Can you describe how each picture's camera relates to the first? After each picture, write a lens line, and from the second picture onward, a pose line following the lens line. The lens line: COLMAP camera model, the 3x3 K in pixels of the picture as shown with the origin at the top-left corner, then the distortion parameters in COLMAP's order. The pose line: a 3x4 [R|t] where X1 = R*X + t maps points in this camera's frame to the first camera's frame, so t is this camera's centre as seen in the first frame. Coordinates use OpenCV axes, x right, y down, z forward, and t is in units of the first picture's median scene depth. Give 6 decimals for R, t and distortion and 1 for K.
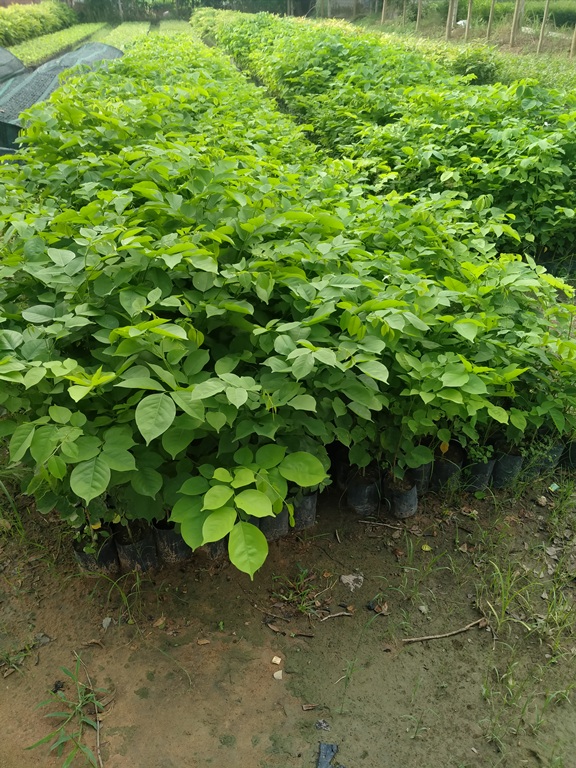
lens RADIAL K [[636.4, 0, 290.0], [0, 636.4, 387.9], [0, 0, 1]] dist [0.064173, -0.113604]
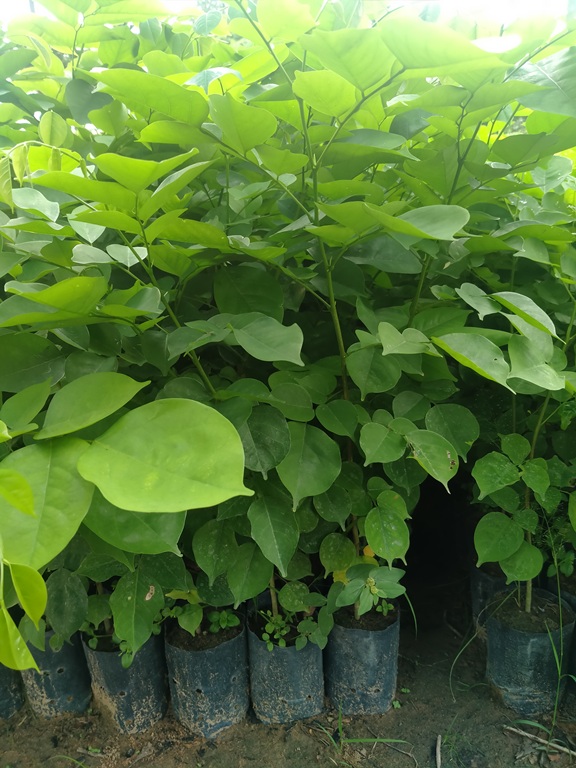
lens RADIAL K [[636.4, 0, 290.0], [0, 636.4, 387.9], [0, 0, 1]] dist [0.064173, -0.113604]
pose [[0.933025, 0.067621, -0.353401, 0.114240], [-0.144164, 0.970155, -0.194977, 0.104786], [0.329669, 0.232866, 0.914927, 0.561080]]
